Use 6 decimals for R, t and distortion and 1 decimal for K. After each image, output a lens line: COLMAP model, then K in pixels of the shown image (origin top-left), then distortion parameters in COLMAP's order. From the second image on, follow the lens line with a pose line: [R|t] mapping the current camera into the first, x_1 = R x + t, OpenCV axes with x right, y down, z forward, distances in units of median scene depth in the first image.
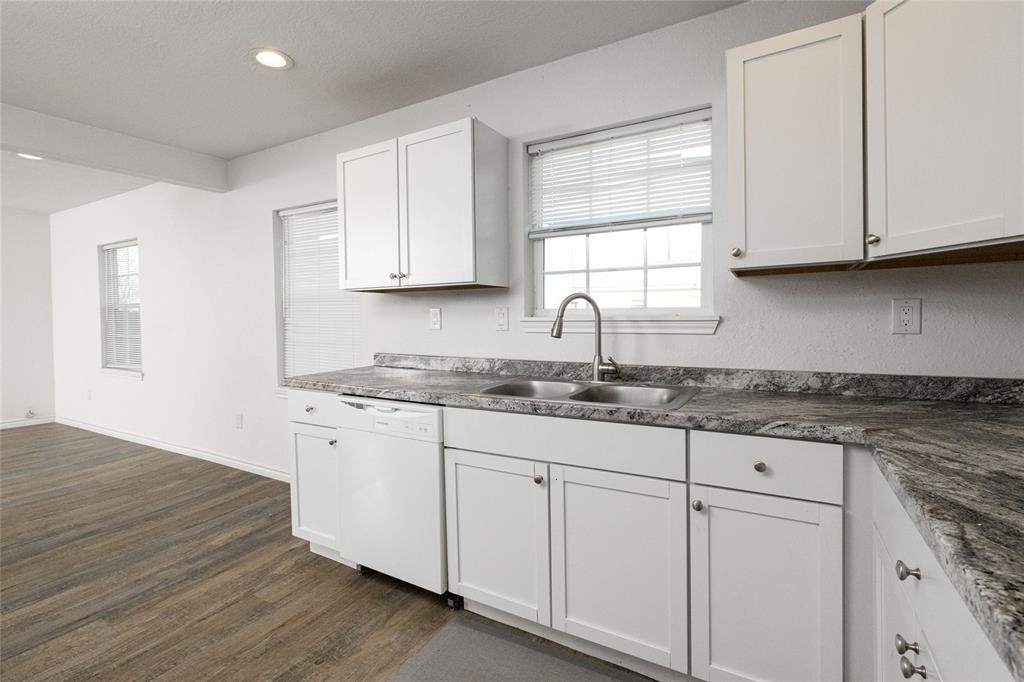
lens RADIAL K [[479.3, 0, 511.5], [0, 479.3, 331.1], [0, 0, 1]] dist [-0.000753, 0.001142]
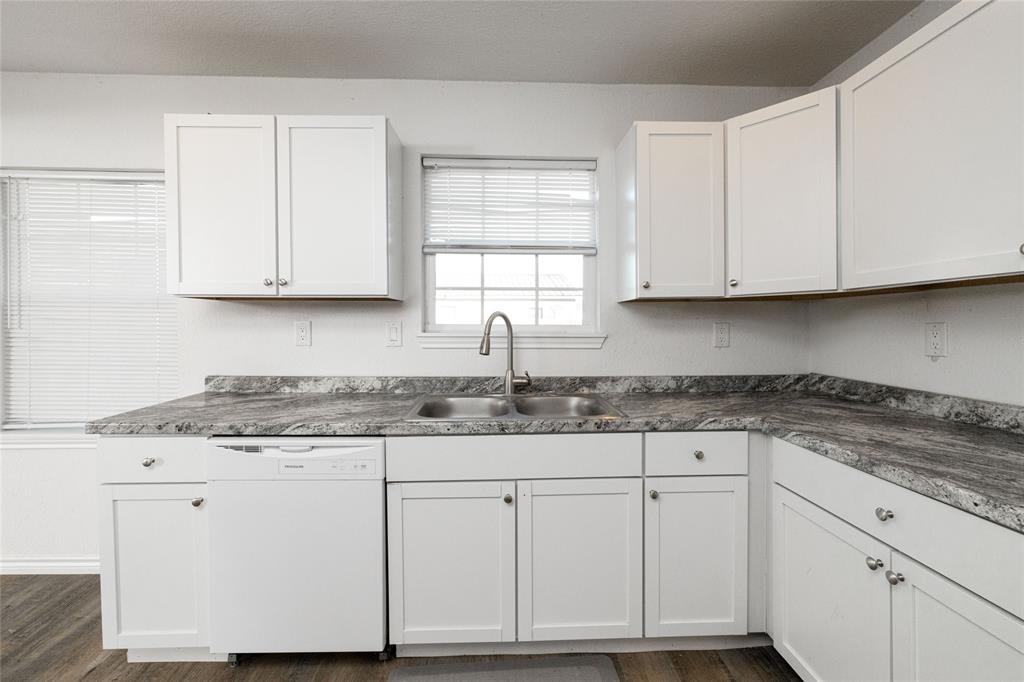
lens RADIAL K [[439.3, 0, 511.5], [0, 439.3, 333.7], [0, 0, 1]] dist [-0.003163, 0.001467]
pose [[0.844393, -0.001461, 0.535722, -0.331828], [0.004529, 0.999980, -0.004412, -0.024833], [-0.535705, 0.006152, 0.844383, 0.166967]]
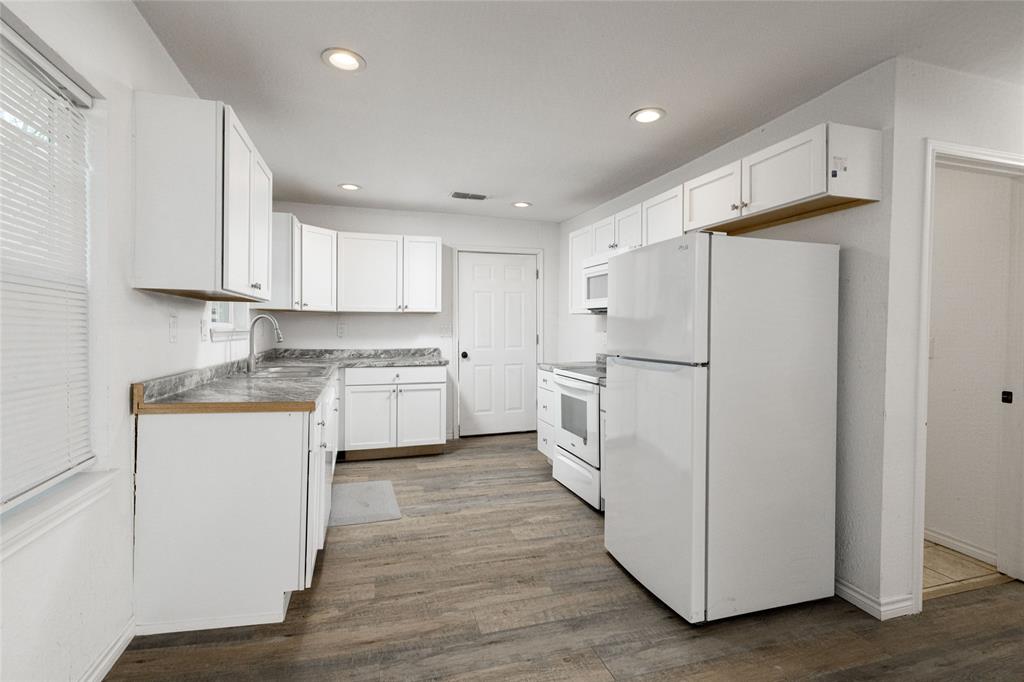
lens RADIAL K [[479.3, 0, 508.4], [0, 479.3, 334.8], [0, 0, 1]] dist [-0.000753, 0.001142]
pose [[-0.735881, -0.005718, 0.677086, -1.435304], [0.015506, 0.999560, 0.025294, -0.037262], [-0.676933, 0.029112, -0.735469, 1.535192]]
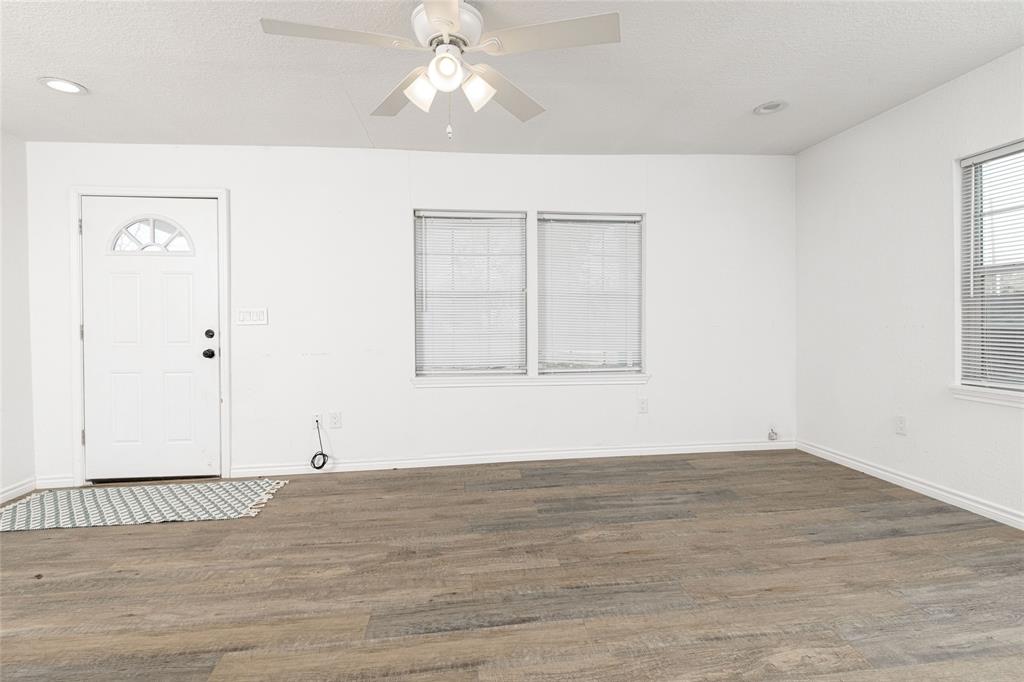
lens RADIAL K [[479.3, 0, 509.4], [0, 479.3, 332.2], [0, 0, 1]] dist [-0.000753, 0.001142]
pose [[0.608645, 0.013517, -0.793327, -1.682337], [-0.006554, 0.999906, 0.012008, 0.034192], [0.793415, -0.002109, 0.608677, 0.602404]]
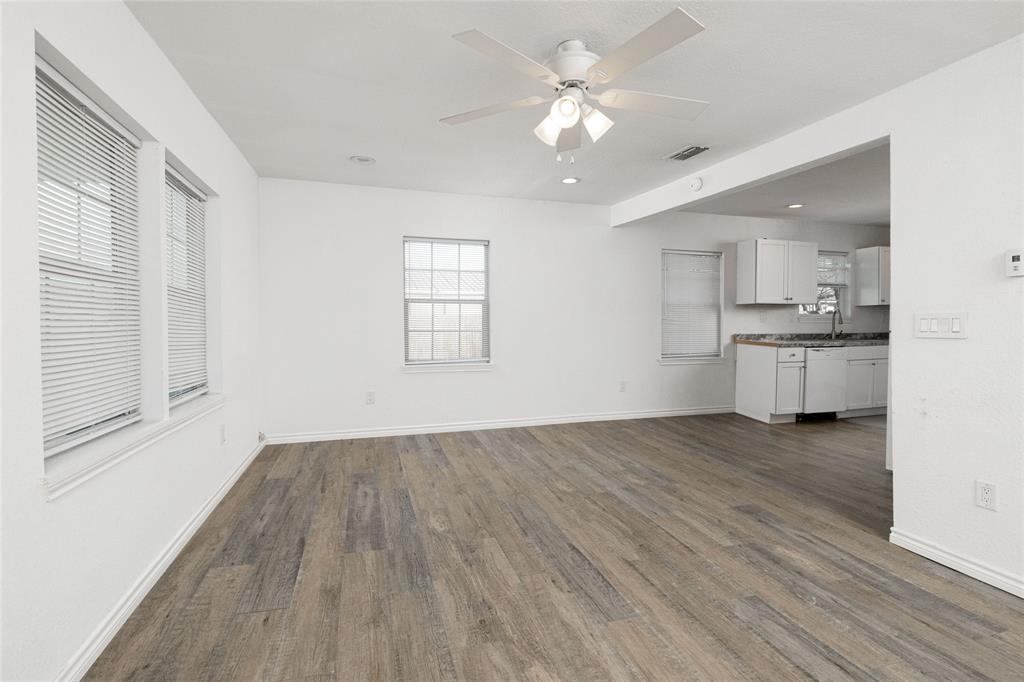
lens RADIAL K [[479.3, 0, 509.4], [0, 479.3, 331.6], [0, 0, 1]] dist [-0.000753, 0.001142]
pose [[0.674263, -0.009294, 0.738433, -3.258723], [0.013117, 0.999914, 0.000608, 0.031691], [-0.738375, 0.009277, 0.674327, 0.473497]]
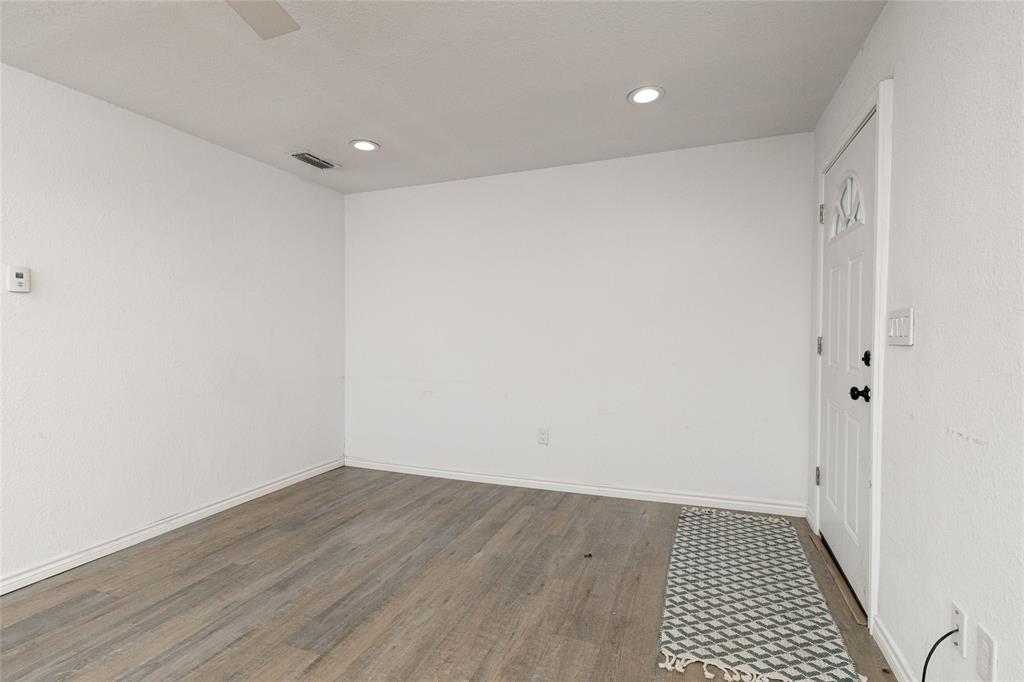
lens RADIAL K [[479.3, 0, 509.3], [0, 479.3, 330.4], [0, 0, 1]] dist [-0.000753, 0.001142]
pose [[-0.987516, 0.002570, -0.157495, -2.752487], [-0.000782, 0.999775, 0.021215, -0.004210], [0.157515, 0.021073, -0.987292, 1.544949]]
